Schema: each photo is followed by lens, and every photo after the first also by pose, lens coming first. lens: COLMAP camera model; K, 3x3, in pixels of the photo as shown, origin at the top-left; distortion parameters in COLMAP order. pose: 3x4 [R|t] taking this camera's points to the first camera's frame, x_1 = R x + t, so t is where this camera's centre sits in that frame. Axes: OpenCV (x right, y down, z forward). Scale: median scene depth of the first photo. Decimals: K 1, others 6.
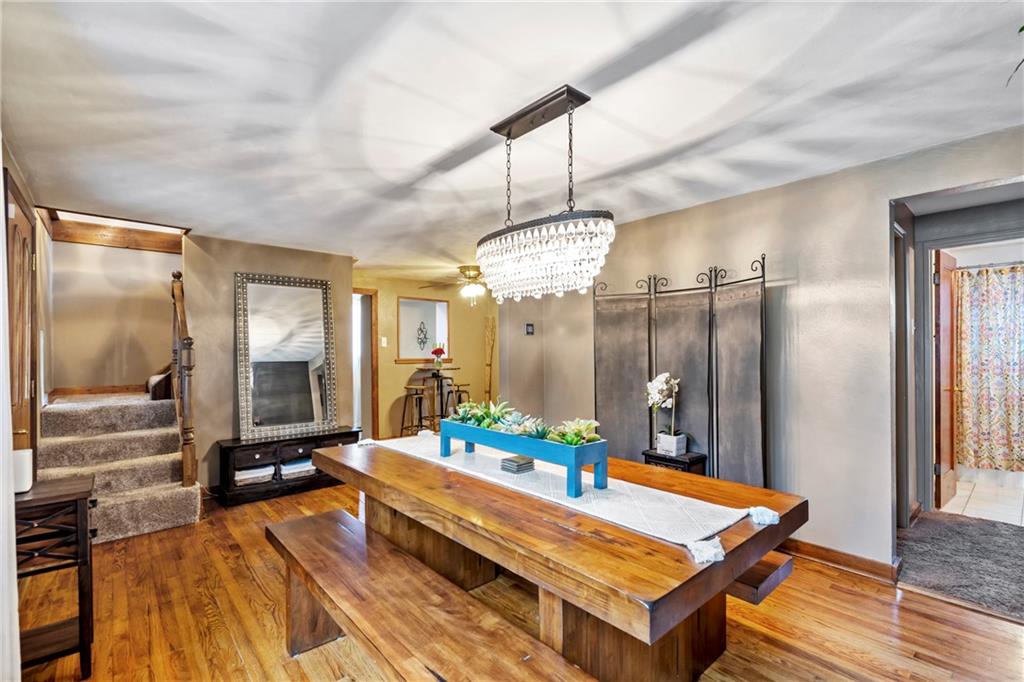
lens RADIAL K [[464.8, 0, 508.2], [0, 464.8, 353.4], [0, 0, 1]] dist [-0.005913, 0.001465]
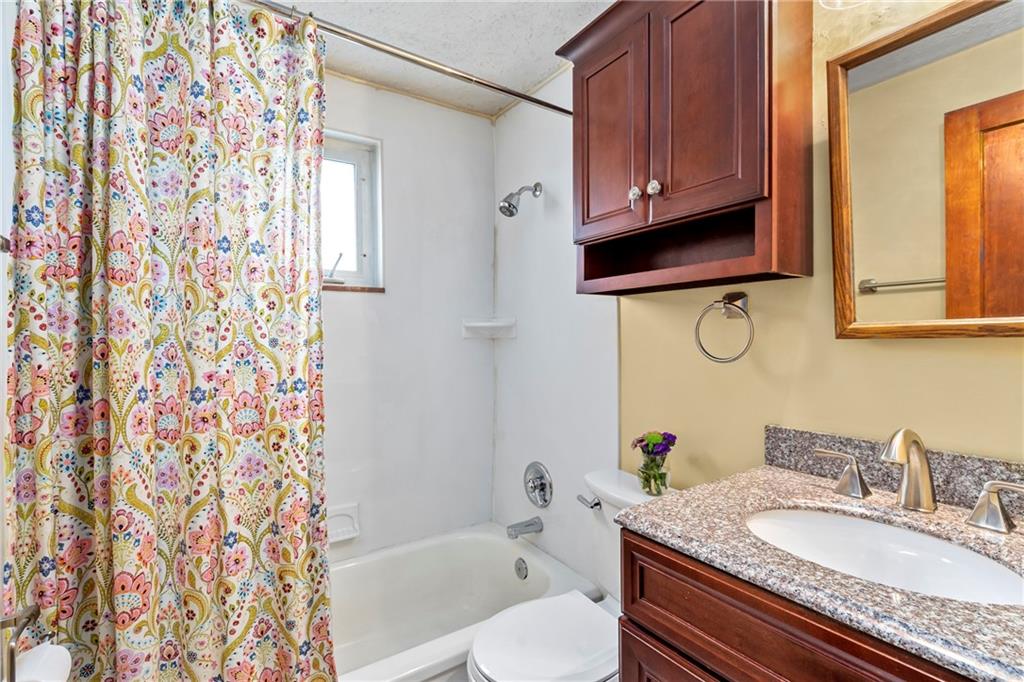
lens RADIAL K [[464.8, 0, 505.9], [0, 464.8, 339.6], [0, 0, 1]] dist [-0.005913, 0.001465]
pose [[0.136571, 0.000411, 0.990630, 0.825971], [0.004912, 0.999987, -0.001092, -0.002811], [-0.990618, 0.005015, 0.136567, 0.823709]]
